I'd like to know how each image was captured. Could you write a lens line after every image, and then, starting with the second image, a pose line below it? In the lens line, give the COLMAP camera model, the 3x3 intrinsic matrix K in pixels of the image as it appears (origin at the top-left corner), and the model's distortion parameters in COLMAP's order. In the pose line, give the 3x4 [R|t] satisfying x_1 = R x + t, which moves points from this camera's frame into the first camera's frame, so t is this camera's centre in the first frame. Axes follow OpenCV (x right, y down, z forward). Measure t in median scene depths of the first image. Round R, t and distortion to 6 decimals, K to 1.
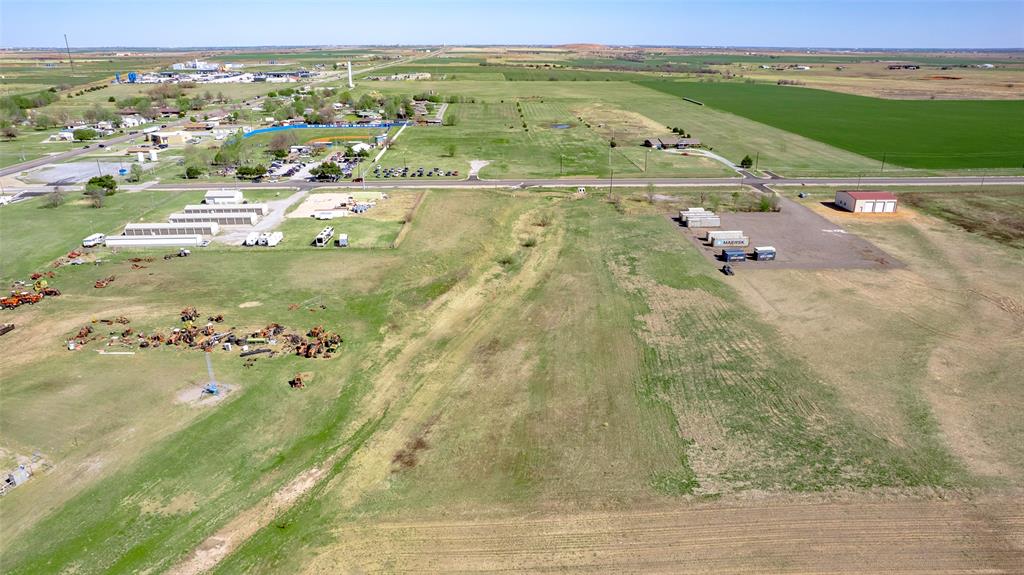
lens RADIAL K [[662.4, 0, 512.0], [0, 662.4, 287.5], [0, 0, 1]] dist [-0.079011, 0.072912]
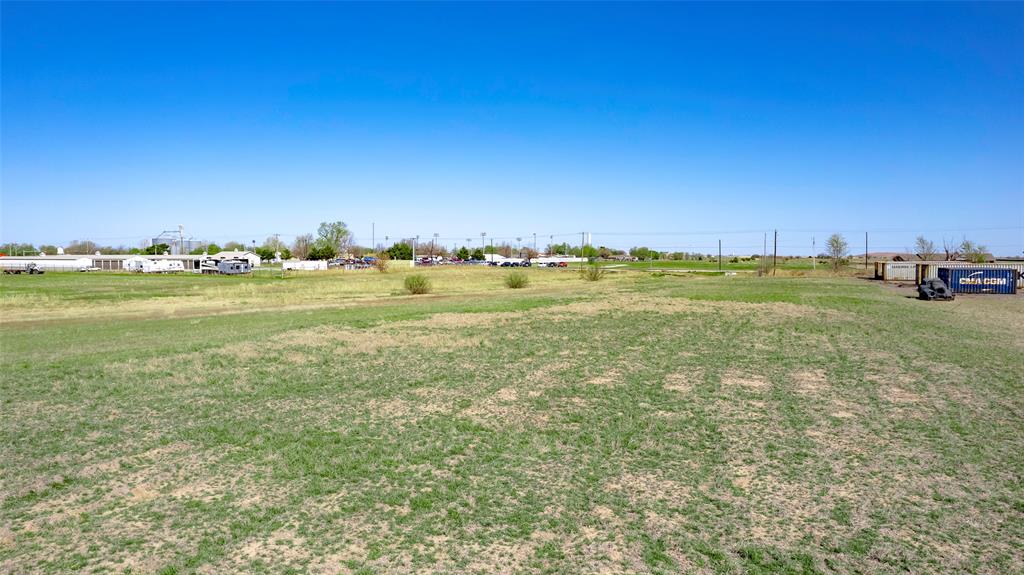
lens RADIAL K [[662.4, 0, 512.0], [0, 662.4, 287.5], [0, 0, 1]] dist [-0.079011, 0.072912]
pose [[0.909276, 0.021162, -0.415655, 0.290348], [-0.147381, 0.950364, -0.274021, 0.090674], [0.389224, 0.310421, 0.867262, 0.691447]]
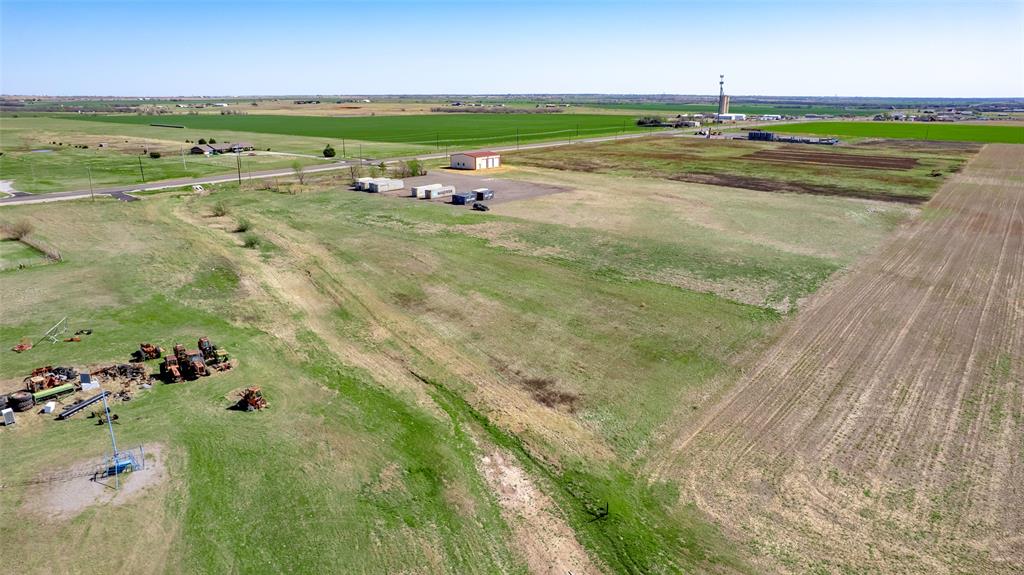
lens RADIAL K [[653.4, 0, 512.0], [0, 653.4, 287.5], [0, 0, 1]] dist [-0.074659, 0.059484]
pose [[0.658024, -0.215302, 0.721561, -0.409022], [0.260509, 0.964169, 0.050123, 0.057540], [-0.706499, 0.154991, 0.690534, 0.313645]]
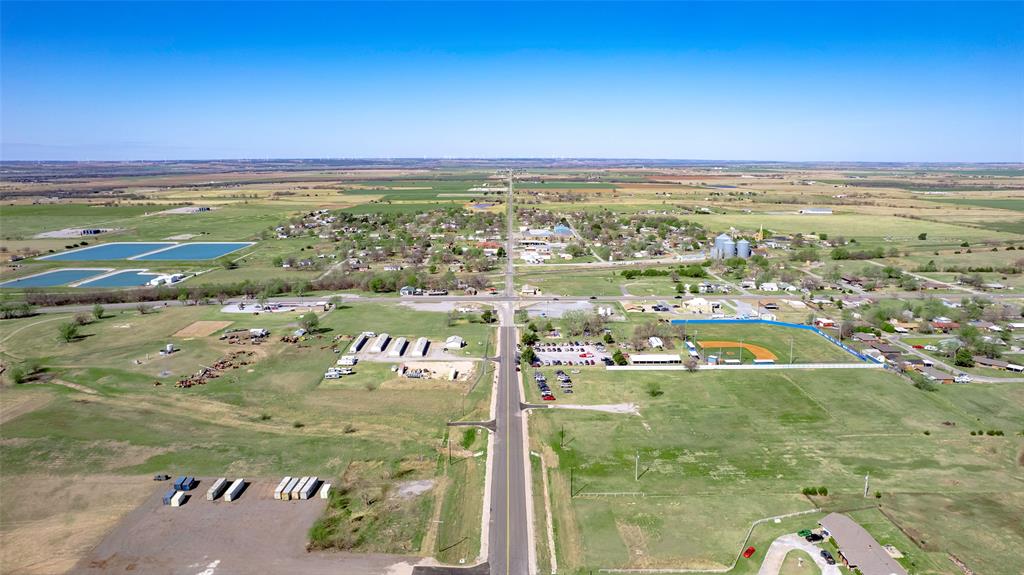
lens RADIAL K [[653.4, 0, 512.0], [0, 653.4, 287.5], [0, 0, 1]] dist [-0.074659, 0.059484]
pose [[-0.035539, 0.195417, -0.980076, 1.554969], [-0.350919, 0.915807, 0.195328, -0.911148], [0.935731, 0.350869, 0.036029, 1.556120]]
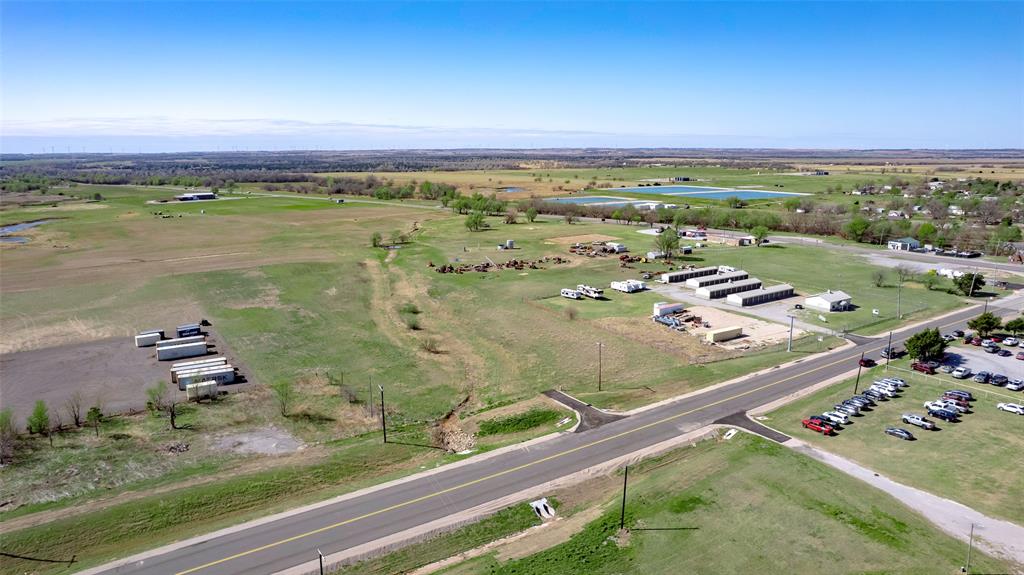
lens RADIAL K [[656.9, 0, 515.7], [0, 656.9, 287.1], [0, 0, 1]] dist [-0.072029, 0.064795]
pose [[-0.852377, 0.109298, -0.511378, 0.452445], [-0.181183, 0.855613, 0.484871, -0.714725], [0.490537, 0.505946, -0.709501, 2.077762]]
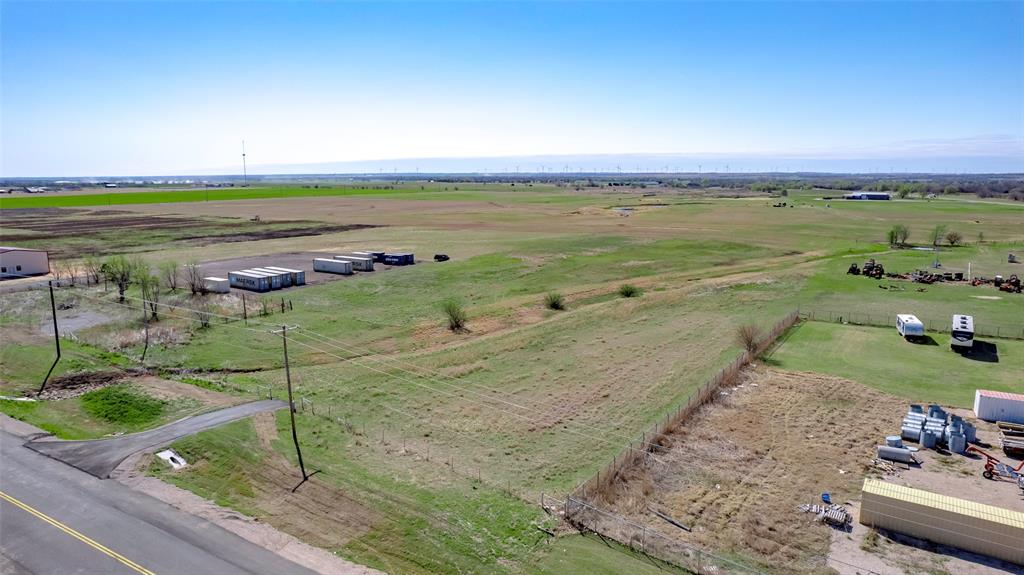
lens RADIAL K [[662.1, 0, 514.0], [0, 662.1, 286.3], [0, 0, 1]] dist [-0.082844, 0.075989]
pose [[-0.834457, -0.091627, 0.543402, -0.325667], [0.194367, 0.873772, 0.445807, -0.435459], [-0.515657, 0.477626, -0.711316, 1.768398]]
